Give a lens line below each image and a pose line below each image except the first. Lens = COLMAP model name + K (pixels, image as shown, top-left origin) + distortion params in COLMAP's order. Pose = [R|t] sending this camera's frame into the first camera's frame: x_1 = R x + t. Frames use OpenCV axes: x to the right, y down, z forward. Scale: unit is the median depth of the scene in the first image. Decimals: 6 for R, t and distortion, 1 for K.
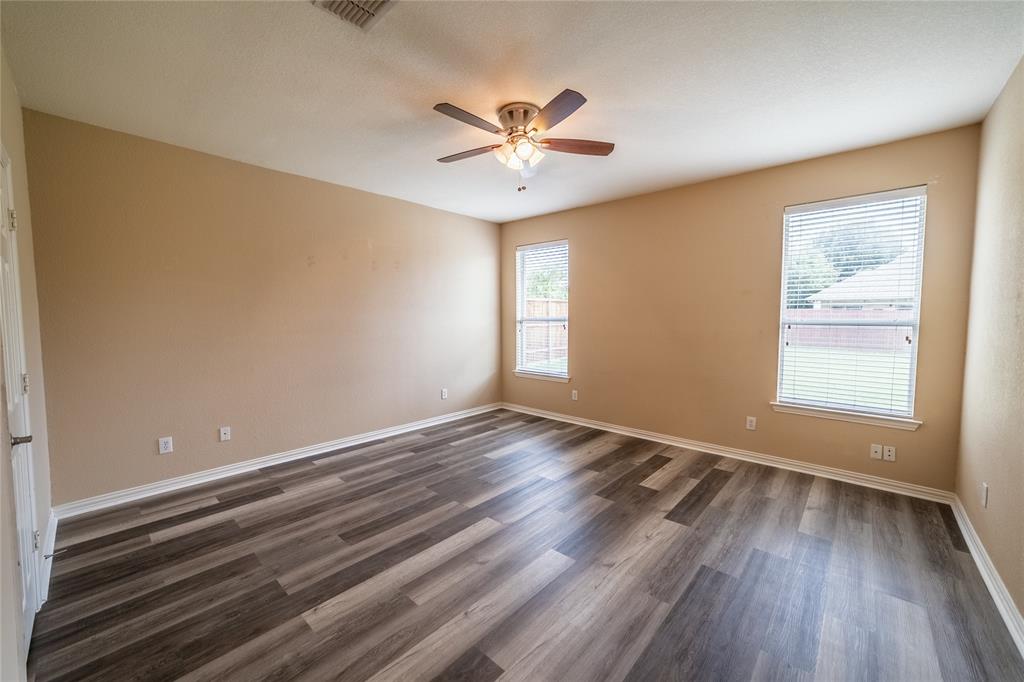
lens RADIAL K [[395.1, 0, 517.7], [0, 395.1, 343.7], [0, 0, 1]] dist [-0.008770, 0.003685]
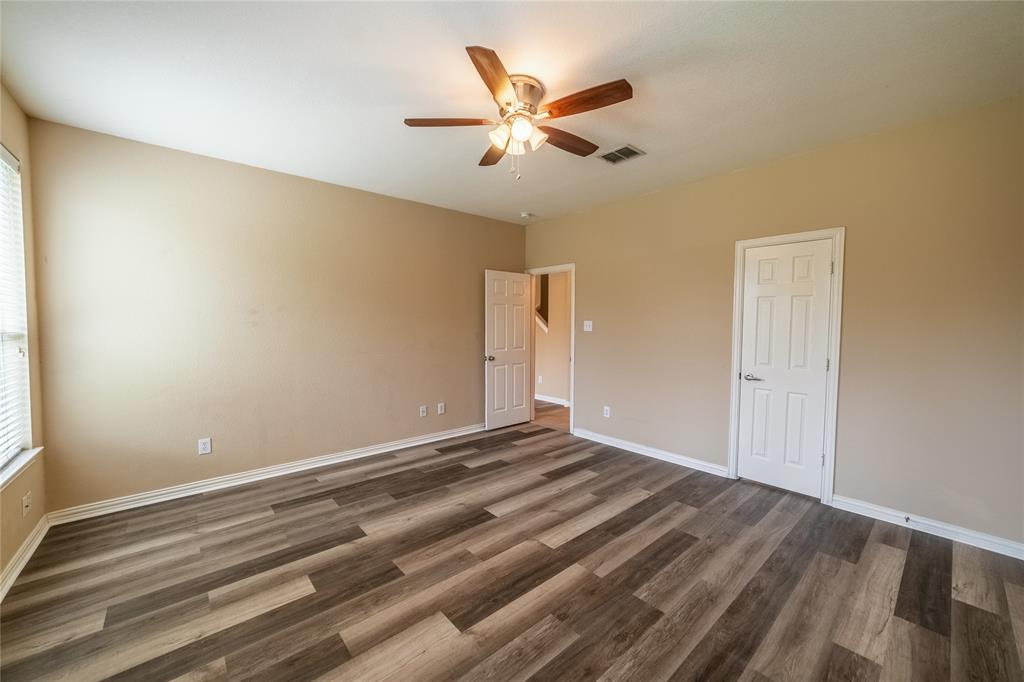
lens RADIAL K [[395.1, 0, 511.5], [0, 395.1, 339.0], [0, 0, 1]] dist [-0.008770, 0.003685]
pose [[-0.990857, -0.008285, 0.134661, -0.100551], [0.006240, 0.994230, 0.107088, -0.129707], [-0.134771, 0.106949, -0.985088, 1.879007]]
